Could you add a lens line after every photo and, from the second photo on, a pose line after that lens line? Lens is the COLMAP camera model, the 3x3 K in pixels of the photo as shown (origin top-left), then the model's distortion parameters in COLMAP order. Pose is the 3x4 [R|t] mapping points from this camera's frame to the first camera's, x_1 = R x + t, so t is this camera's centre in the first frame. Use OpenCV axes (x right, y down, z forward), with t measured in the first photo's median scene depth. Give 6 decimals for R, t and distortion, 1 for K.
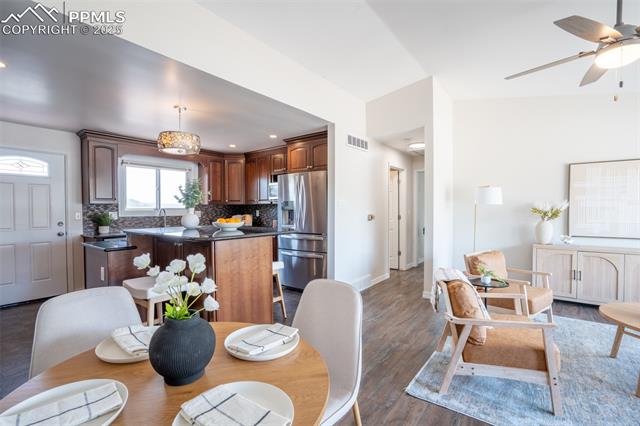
lens RADIAL K [[290.3, 0, 320.0], [0, 290.3, 213.0], [0, 0, 1]] dist [-0.036222, 0.000569]
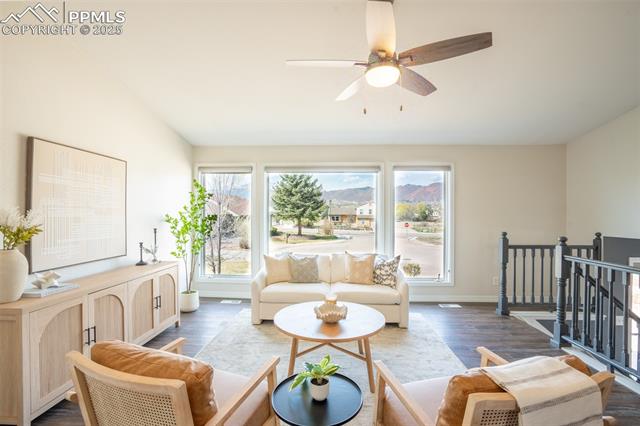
lens RADIAL K [[298.2, 0, 320.0], [0, 298.2, 213.0], [0, 0, 1]] dist [-0.070525, 0.031756]
pose [[-0.559819, 0.004921, 0.828601, 0.135234], [0.015494, 0.999870, 0.004530, -0.025899], [-0.828470, 0.015374, -0.559822, 0.845462]]
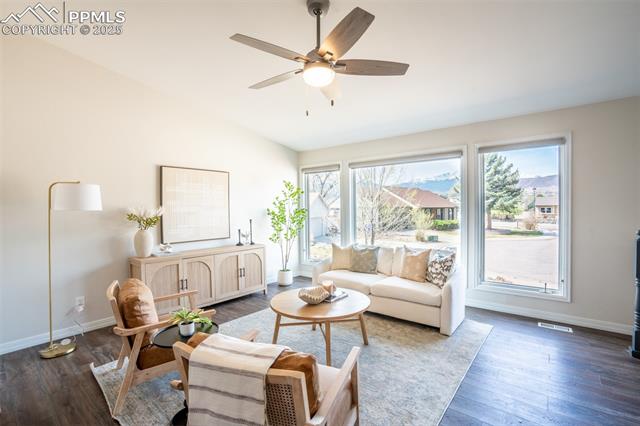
lens RADIAL K [[298.2, 0, 320.0], [0, 298.2, 213.0], [0, 0, 1]] dist [-0.070525, 0.031756]
pose [[0.043112, -0.014547, 0.998964, -0.049385], [0.033651, 0.999348, 0.013100, -0.016012], [-0.998503, 0.033051, 0.043573, 0.441008]]
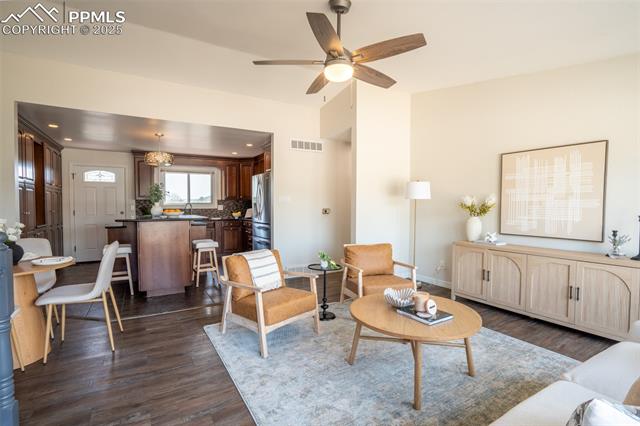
lens RADIAL K [[298.2, 0, 320.0], [0, 298.2, 213.0], [0, 0, 1]] dist [-0.070525, 0.031756]
pose [[0.930740, 0.013417, -0.365435, 0.679601], [-0.007166, 0.999804, 0.018456, 0.001798], [0.365611, -0.014559, 0.930654, -0.086755]]
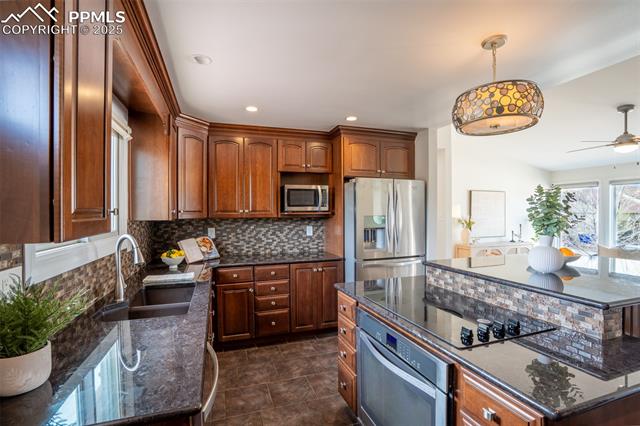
lens RADIAL K [[298.2, 0, 320.0], [0, 298.2, 213.0], [0, 0, 1]] dist [-0.070525, 0.031756]
pose [[0.575682, 0.003076, 0.817668, -0.877719], [0.016805, 0.999737, -0.015592, -0.041055], [-0.817501, 0.022717, 0.575479, 0.748045]]
